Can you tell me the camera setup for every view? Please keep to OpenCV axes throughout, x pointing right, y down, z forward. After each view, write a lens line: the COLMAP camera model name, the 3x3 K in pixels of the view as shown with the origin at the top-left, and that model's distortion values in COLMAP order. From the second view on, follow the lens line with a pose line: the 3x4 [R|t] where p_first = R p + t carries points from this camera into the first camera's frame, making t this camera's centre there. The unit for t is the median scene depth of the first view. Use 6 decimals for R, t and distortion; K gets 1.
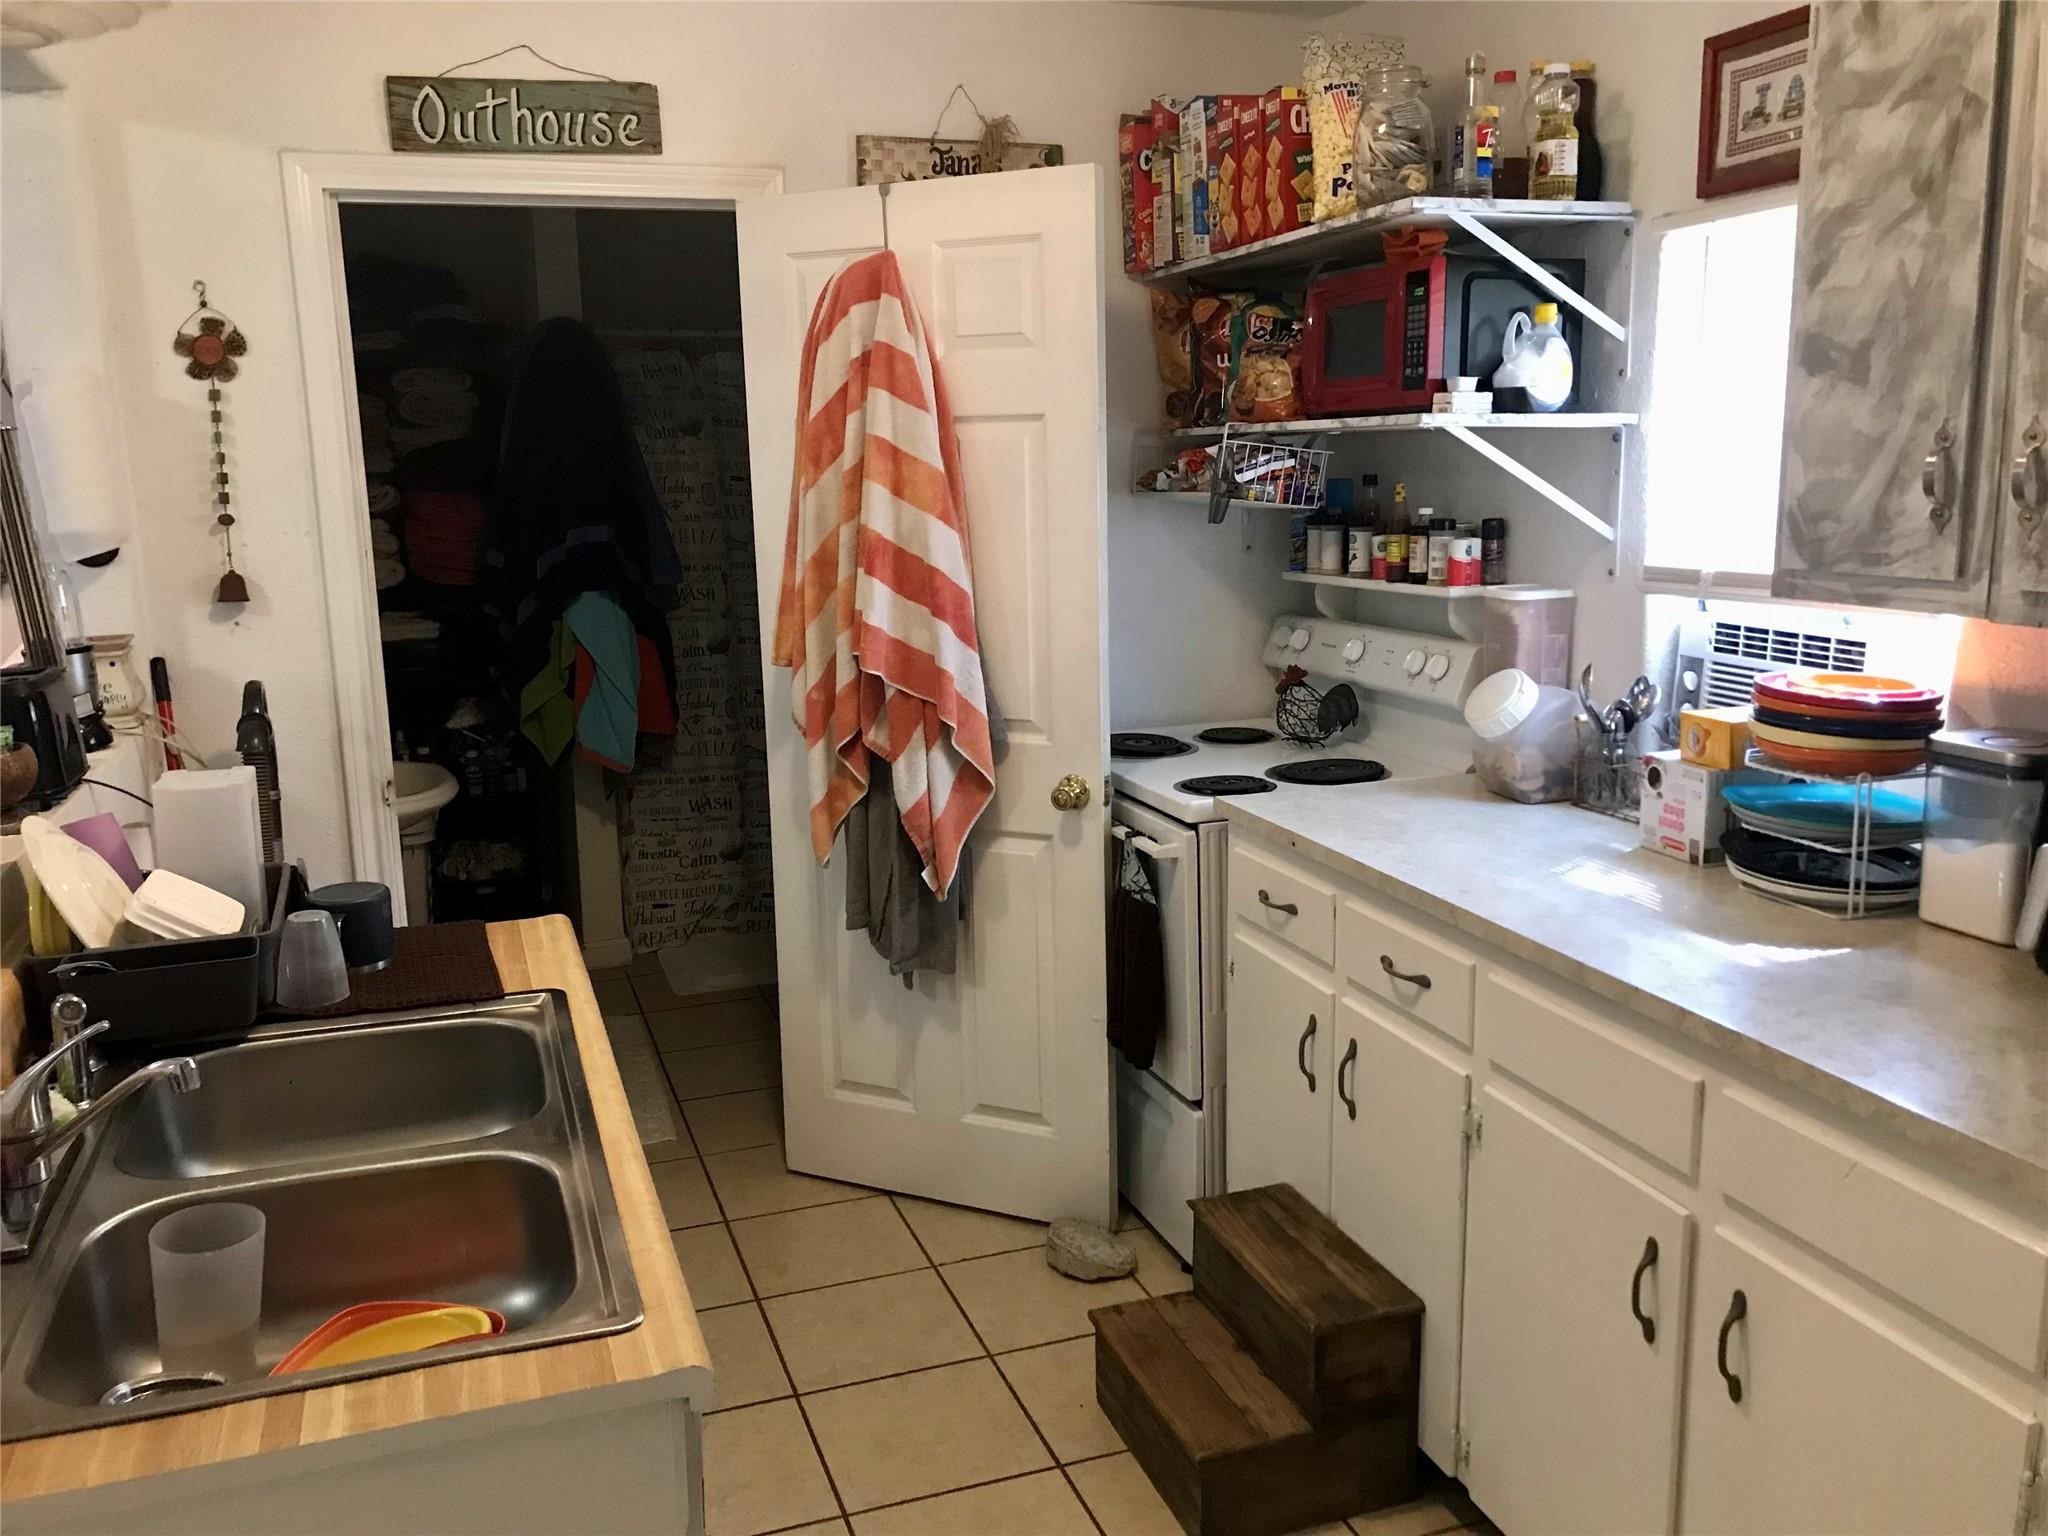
lens RADIAL K [[1699.1, 0, 1029.7], [0, 1699.1, 705.5], [0, 0, 1]] dist [0.037684, -0.035971]
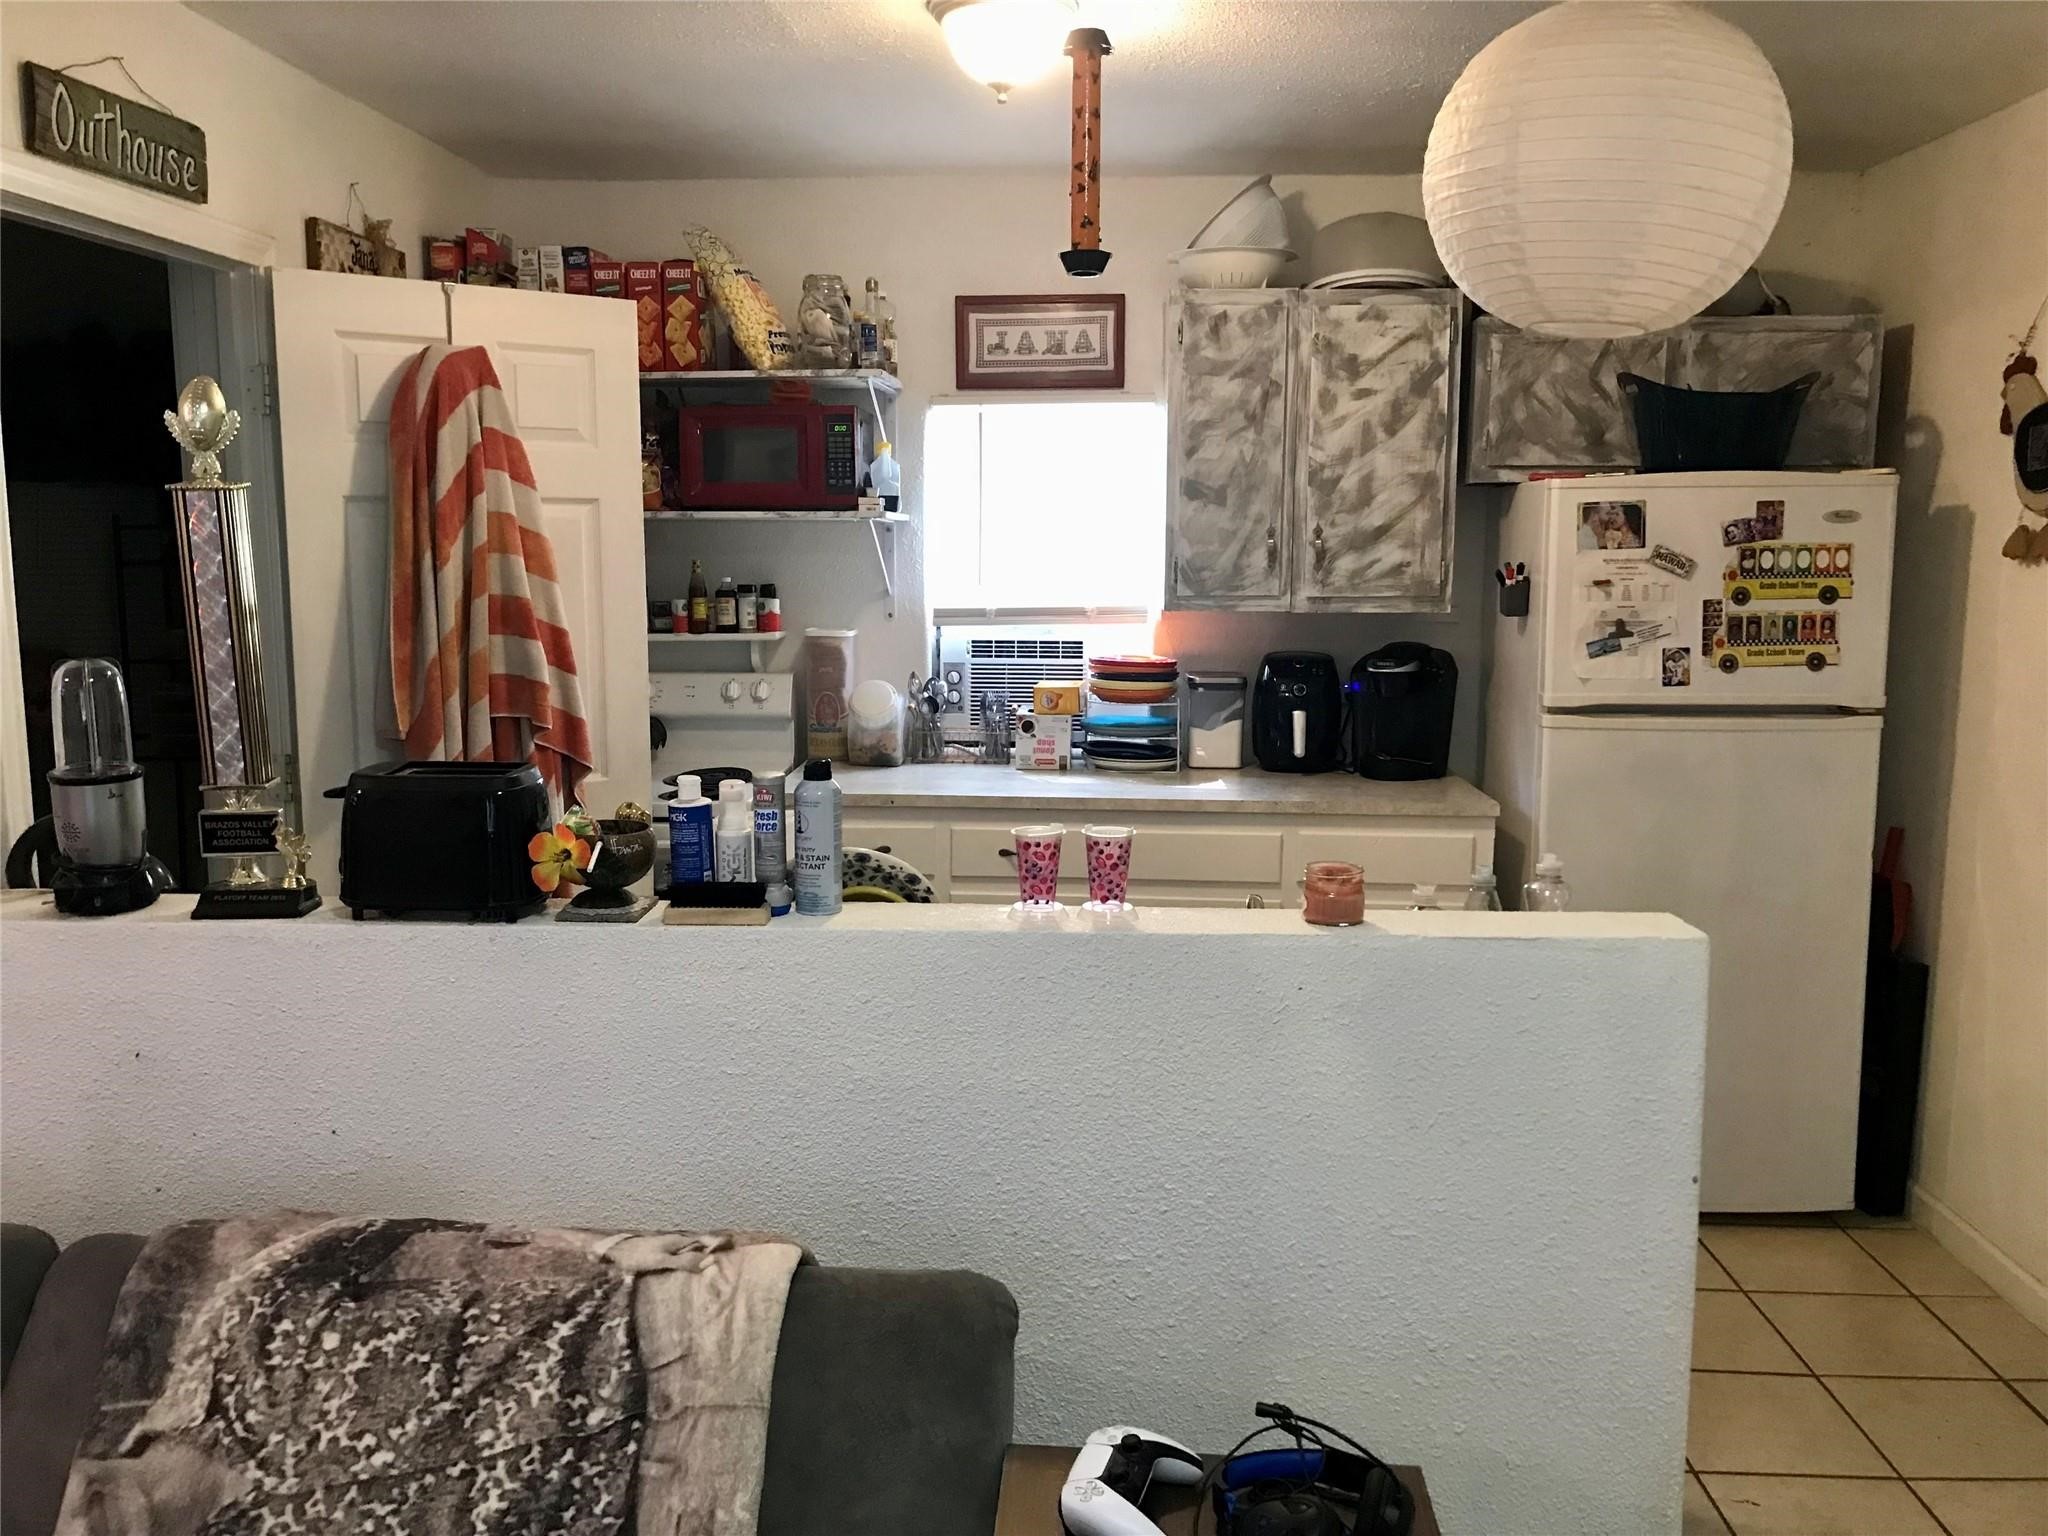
lens RADIAL K [[1699.1, 0, 1005.0], [0, 1699.1, 733.1], [0, 0, 1]] dist [0.037684, -0.035971]
pose [[0.379633, -0.092752, 0.920476, -1.224702], [0.131987, 0.990214, 0.045344, -0.031772], [-0.915673, 0.104277, 0.388160, 0.359927]]
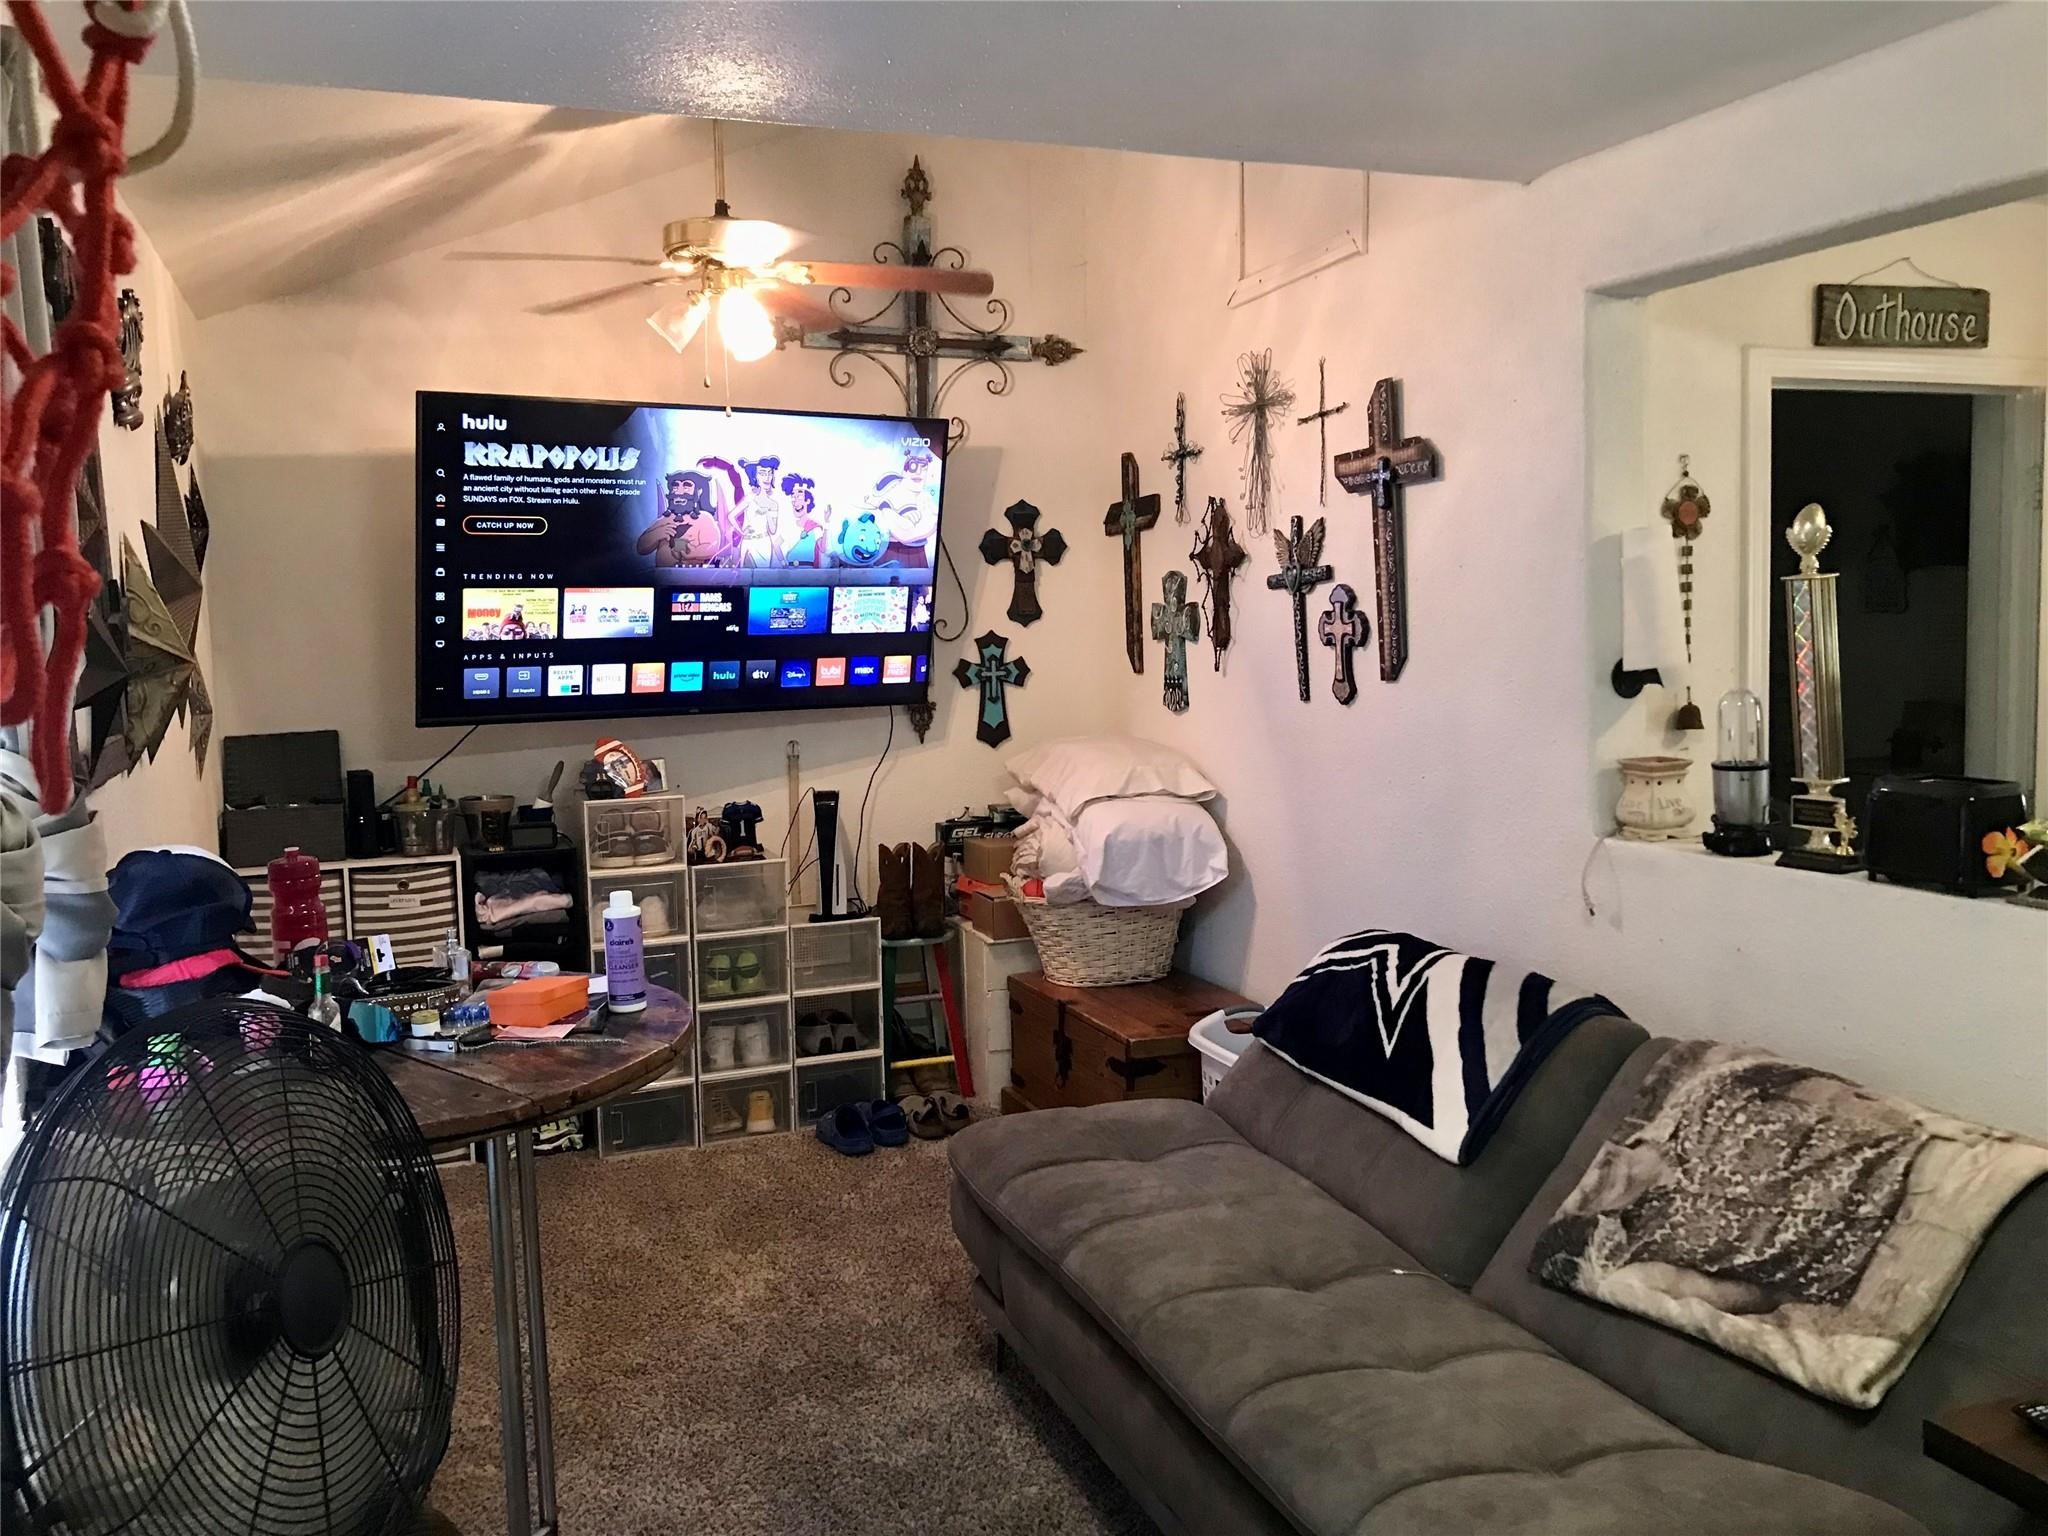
lens RADIAL K [[1699.1, 0, 1026.5], [0, 1699.1, 760.6], [0, 0, 1]] dist [0.037684, -0.035971]
pose [[0.999365, -0.002913, 0.035523, -1.207626], [0.005359, 0.997606, -0.068950, 0.050446], [-0.035237, 0.069096, 0.996987, -0.175310]]
